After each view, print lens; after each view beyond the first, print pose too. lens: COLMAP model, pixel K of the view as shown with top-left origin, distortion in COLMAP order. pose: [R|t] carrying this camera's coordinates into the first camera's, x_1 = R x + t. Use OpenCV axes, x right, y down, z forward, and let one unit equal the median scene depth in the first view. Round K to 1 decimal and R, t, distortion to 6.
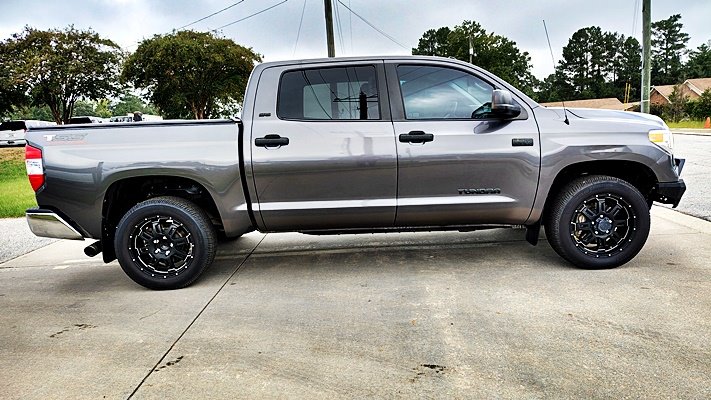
lens RADIAL K [[503.6, 0, 360.2], [0, 503.6, 200.9], [0, 0, 1]] dist [0.023928, -0.028102]
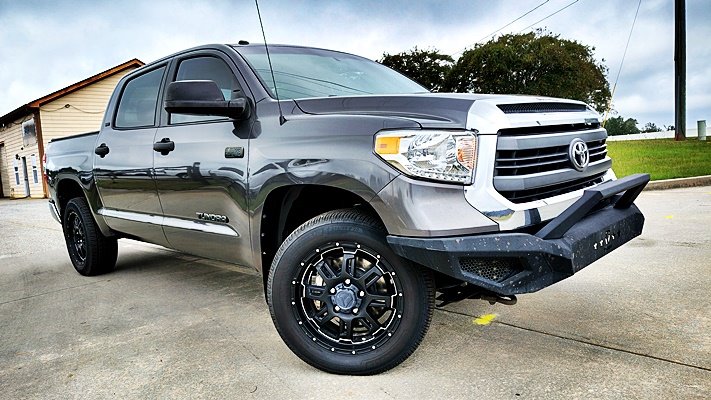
lens RADIAL K [[503.6, 0, 358.4], [0, 503.6, 212.0], [0, 0, 1]] dist [0.023928, -0.028102]
pose [[0.706707, 0.081506, -0.702796, 0.883322], [-0.074039, 0.996408, 0.041106, -0.072675], [0.703622, 0.022985, 0.710203, 0.600988]]
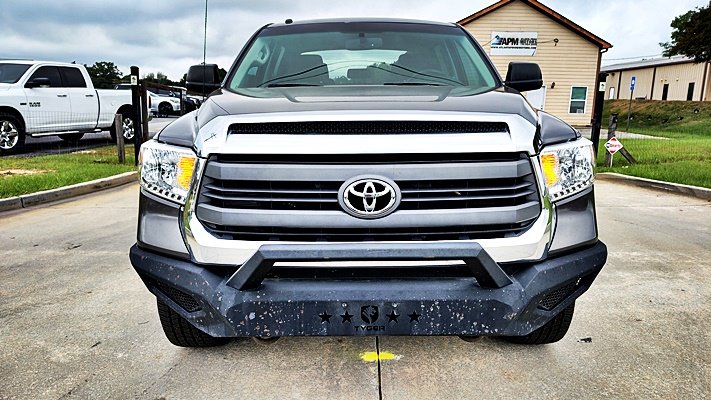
lens RADIAL K [[503.6, 0, 355.6], [0, 503.6, 206.6], [0, 0, 1]] dist [0.023928, -0.028102]
pose [[-0.017207, 0.260557, -0.965305, 1.066279], [-0.157335, 0.952714, 0.259963, -0.233578], [0.987395, 0.156350, 0.024601, 1.165117]]
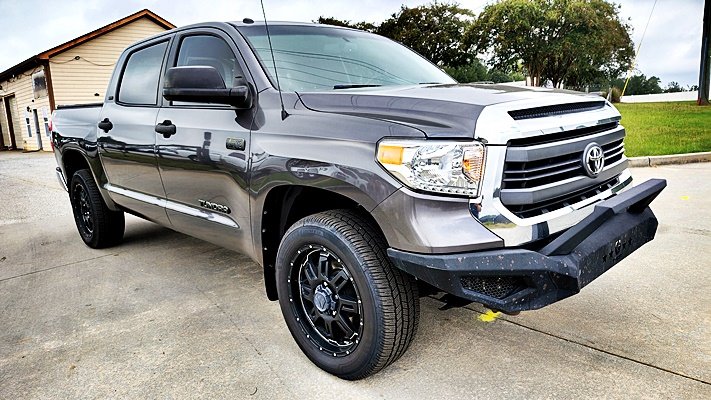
lens RADIAL K [[503.6, 0, 369.5], [0, 503.6, 208.3], [0, 0, 1]] dist [0.023928, -0.028102]
pose [[0.698946, 0.153479, -0.698512, 0.873730], [-0.092169, 0.987887, 0.124836, -0.125985], [0.709211, -0.022872, 0.704625, 0.622521]]
